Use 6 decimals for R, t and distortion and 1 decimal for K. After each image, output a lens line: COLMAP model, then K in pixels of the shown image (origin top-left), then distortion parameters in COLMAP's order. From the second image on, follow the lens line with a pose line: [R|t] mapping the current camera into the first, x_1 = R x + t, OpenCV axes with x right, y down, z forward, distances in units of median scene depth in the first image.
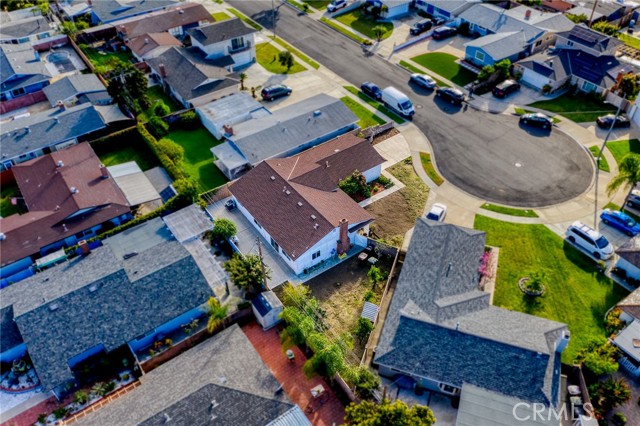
lens RADIAL K [[509.5, 0, 320.5], [0, 509.5, 206.0], [0, 0, 1]] dist [-0.002723, -0.011716]
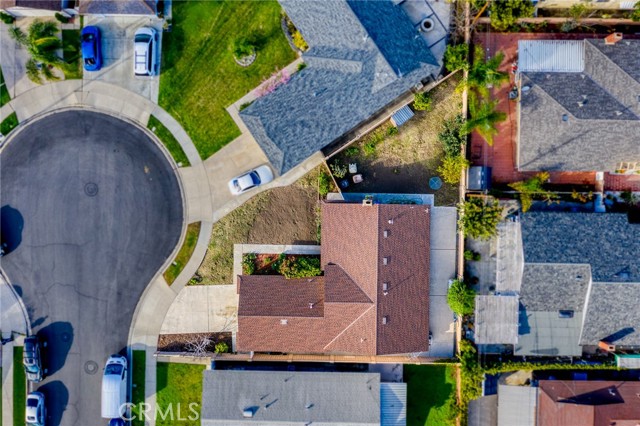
lens RADIAL K [[509.5, 0, 320.5], [0, 509.5, 206.0], [0, 0, 1]] dist [-0.002723, -0.011716]
pose [[-0.804530, -0.593477, 0.022715, 0.072151], [0.421458, -0.543554, 0.725895, -0.536145], [-0.418455, 0.593577, 0.687431, 0.337363]]
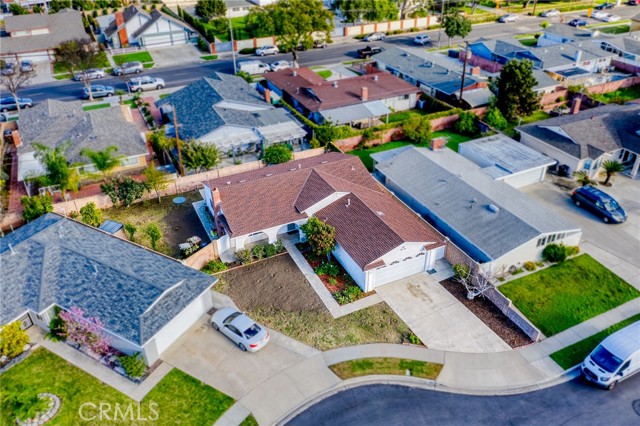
lens RADIAL K [[509.5, 0, 320.5], [0, 509.5, 206.0], [0, 0, 1]] dist [-0.002723, -0.011716]
pose [[-0.168150, 0.532302, -0.829687, 0.571626], [-0.647580, 0.574927, 0.500099, -0.384220], [0.743213, 0.621380, 0.248034, 0.757503]]
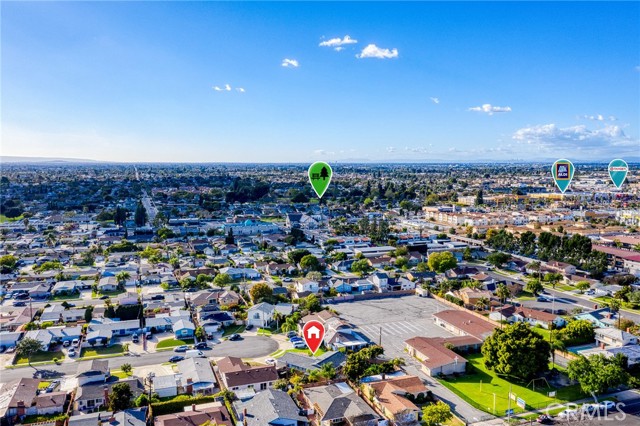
lens RADIAL K [[509.5, 0, 320.5], [0, 509.5, 206.0], [0, 0, 1]] dist [-0.002723, -0.011716]
pose [[0.255236, -0.070412, 0.964311, -2.061663], [0.639779, 0.760082, -0.113838, -0.117625], [-0.724940, 0.646001, 0.239049, -0.345317]]
